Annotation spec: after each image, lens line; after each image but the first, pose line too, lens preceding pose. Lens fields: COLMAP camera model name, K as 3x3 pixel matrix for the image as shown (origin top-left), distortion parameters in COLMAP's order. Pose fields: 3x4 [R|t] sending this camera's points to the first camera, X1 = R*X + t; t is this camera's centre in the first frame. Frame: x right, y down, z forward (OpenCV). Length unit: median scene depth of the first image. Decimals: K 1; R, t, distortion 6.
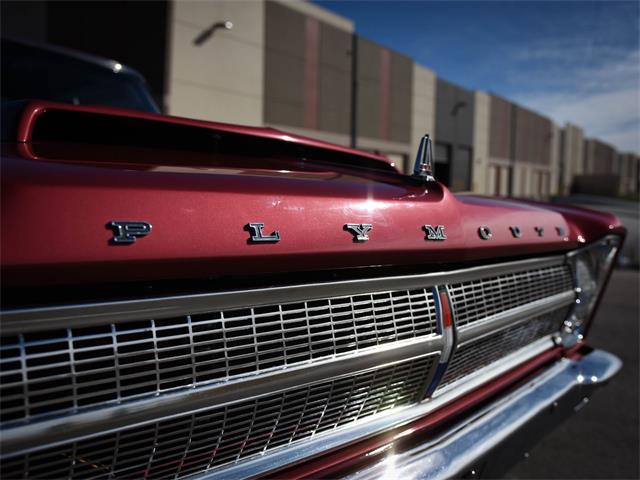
lens RADIAL K [[730.8, 0, 320.0], [0, 730.8, 240.0], [0, 0, 1]] dist [0.011732, 0.035678]
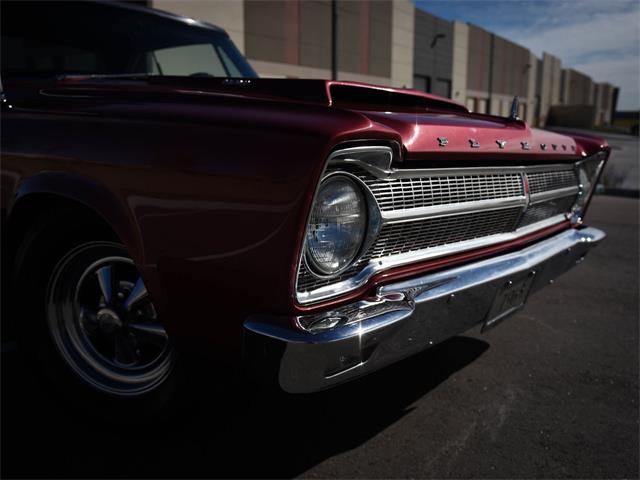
lens RADIAL K [[730.8, 0, 320.0], [0, 730.8, 240.0], [0, 0, 1]] dist [0.011732, 0.035678]
pose [[0.999374, -0.016195, 0.031456, -0.248993], [0.013334, 0.995932, 0.089113, 0.032013], [-0.032771, -0.088638, 0.995525, -0.542808]]
